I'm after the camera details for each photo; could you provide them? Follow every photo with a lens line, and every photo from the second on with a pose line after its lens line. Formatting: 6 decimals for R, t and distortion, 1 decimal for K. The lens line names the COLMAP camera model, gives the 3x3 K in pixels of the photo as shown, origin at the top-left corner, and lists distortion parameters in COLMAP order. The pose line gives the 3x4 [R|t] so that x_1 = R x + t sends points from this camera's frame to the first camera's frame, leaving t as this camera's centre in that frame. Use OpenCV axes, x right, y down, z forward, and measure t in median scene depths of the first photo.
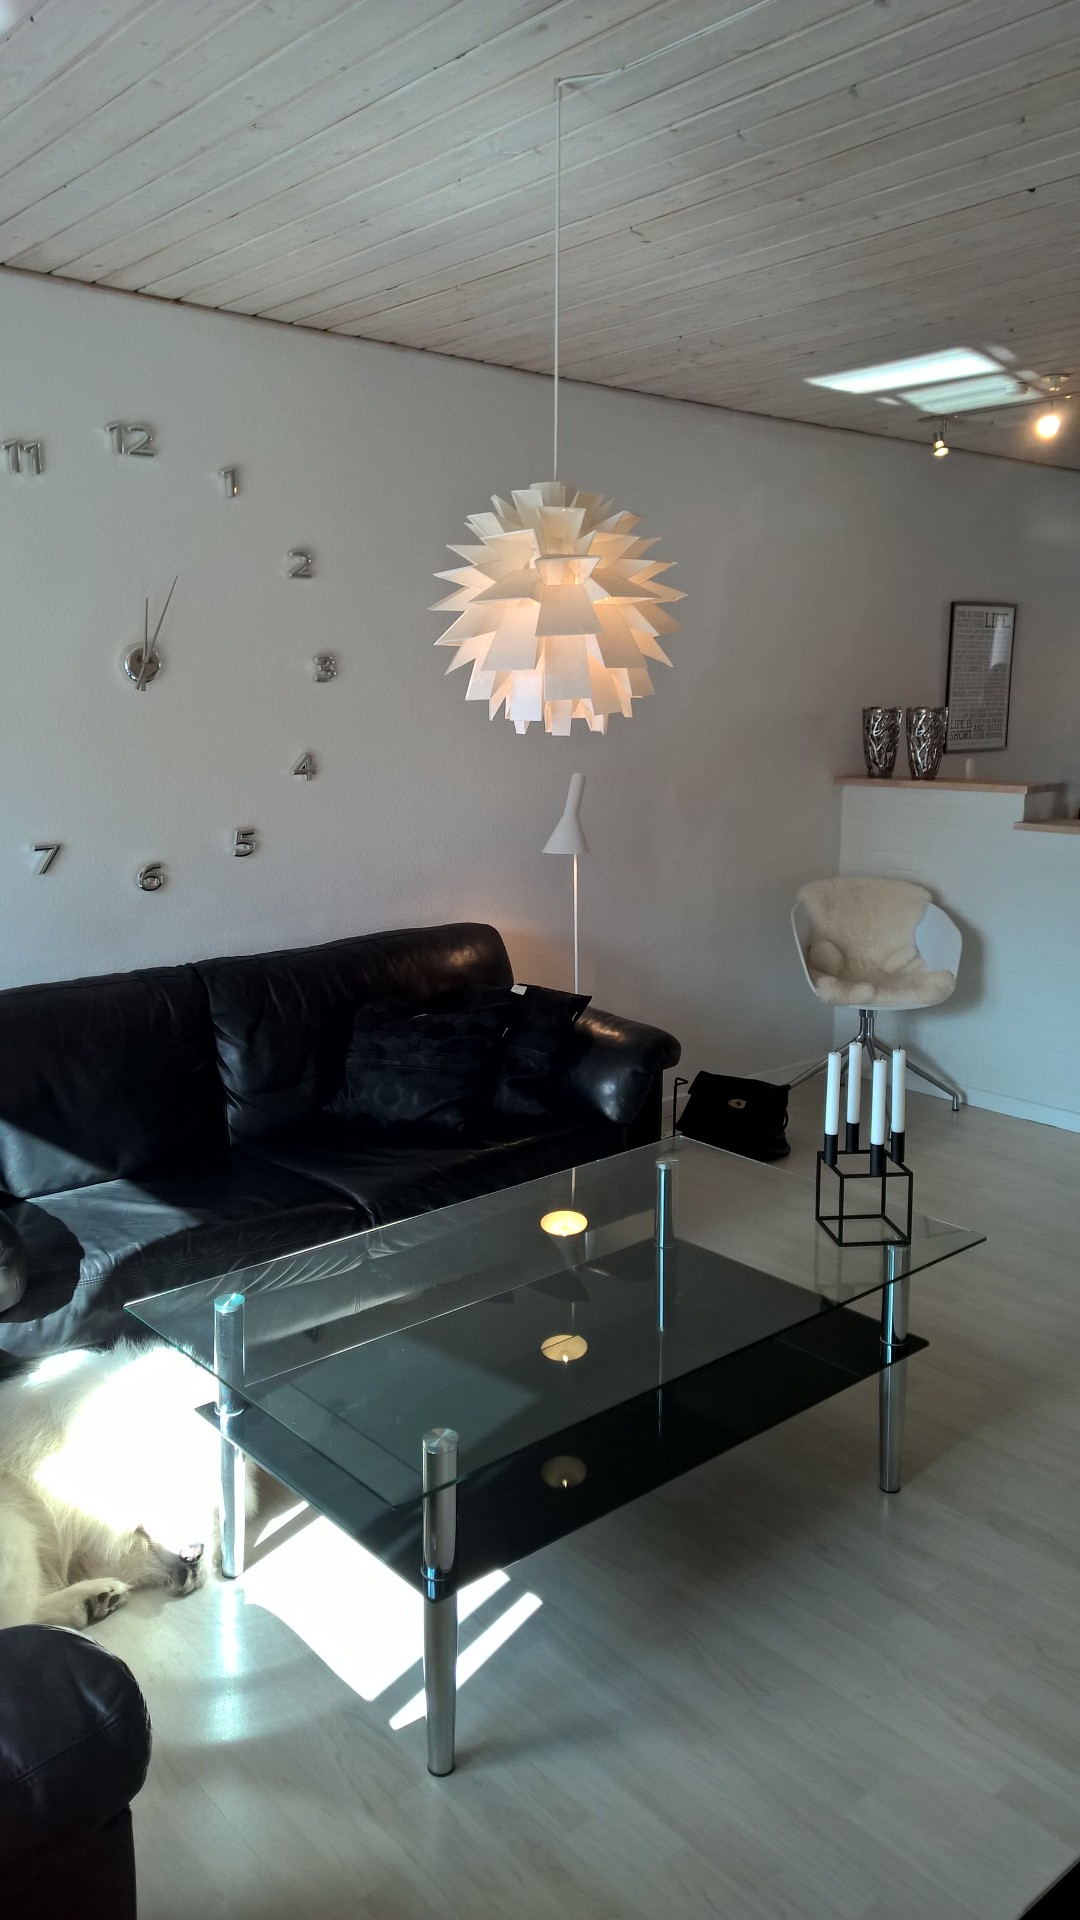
lens RADIAL K [[1421.8, 0, 534.1], [0, 1421.8, 959.7], [0, 0, 1]] dist [0.084634, -0.069980]
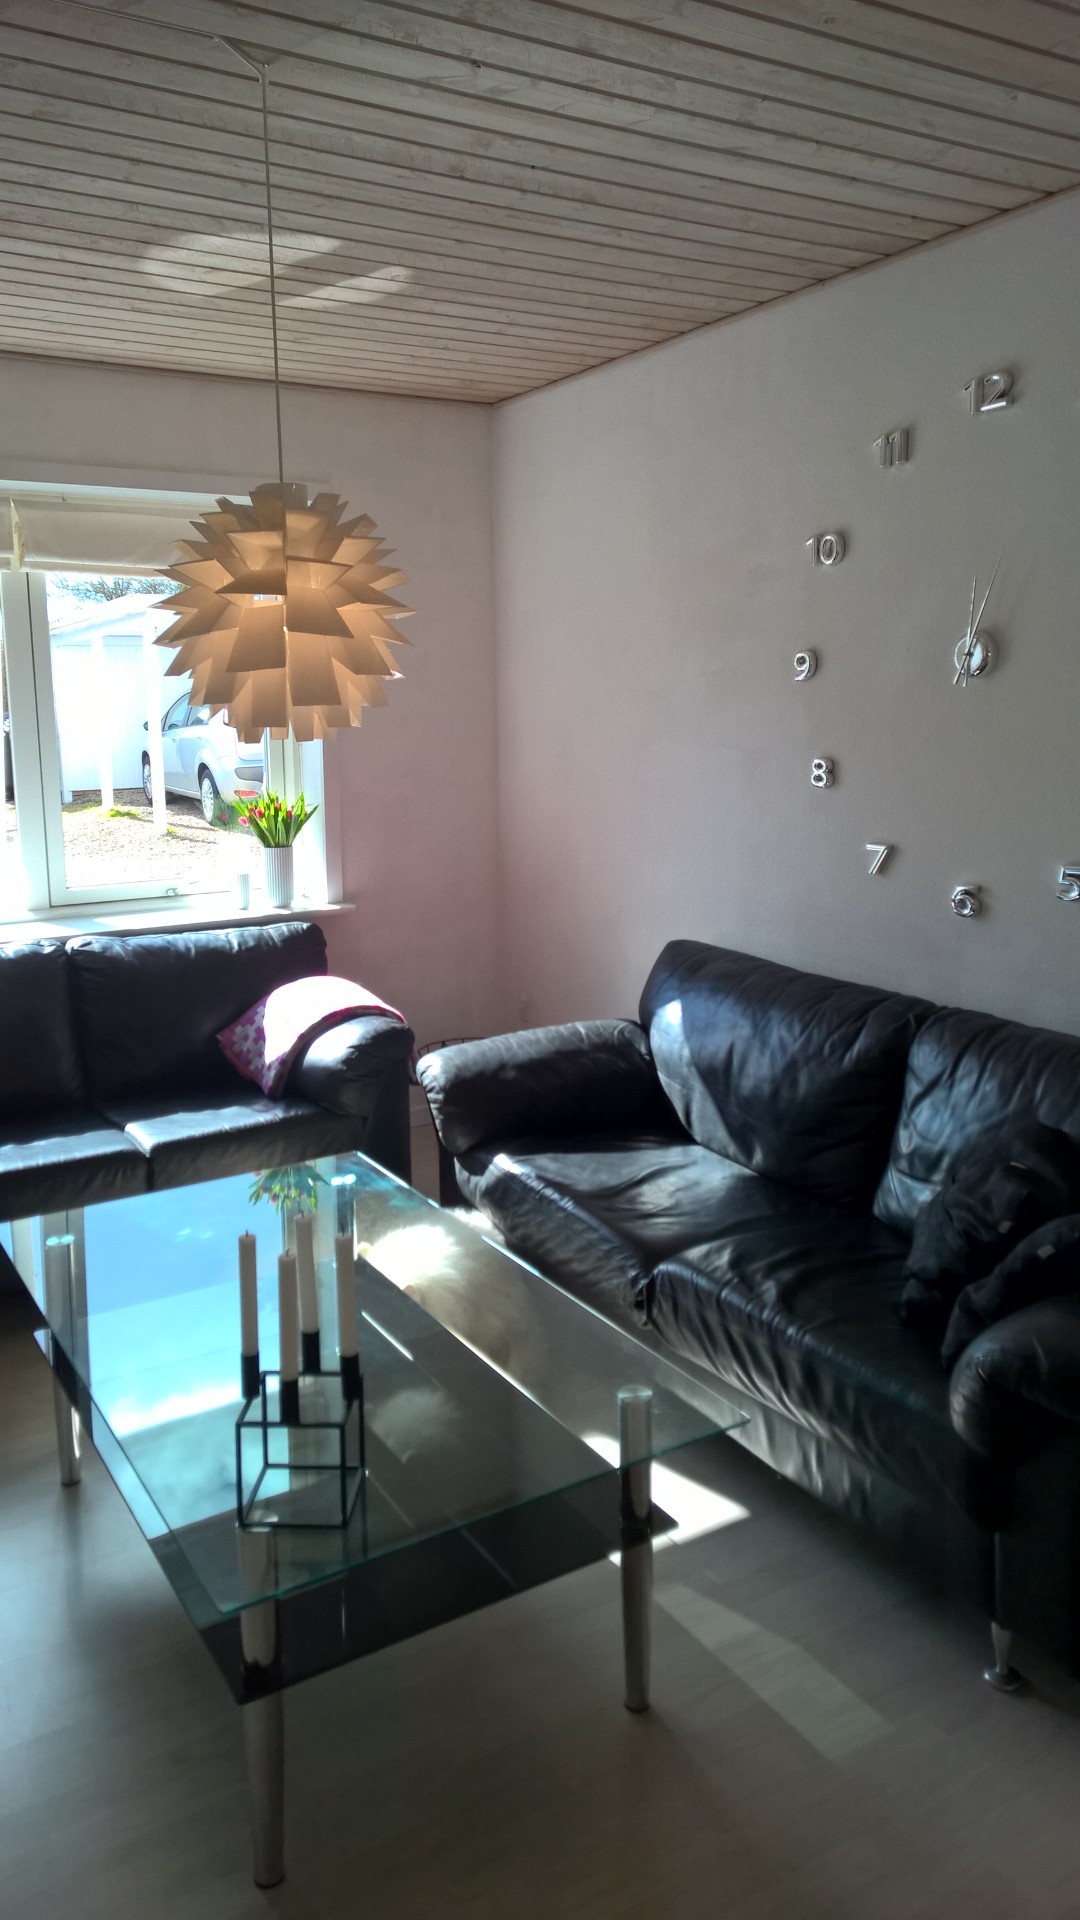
lens RADIAL K [[1421.8, 0, 534.1], [0, 1421.8, 959.7], [0, 0, 1]] dist [0.084634, -0.069980]
pose [[-0.175662, 0.180222, -0.967814, 0.687143], [-0.177197, 0.961255, 0.211162, -0.176055], [0.968372, 0.208587, -0.136921, 0.959668]]
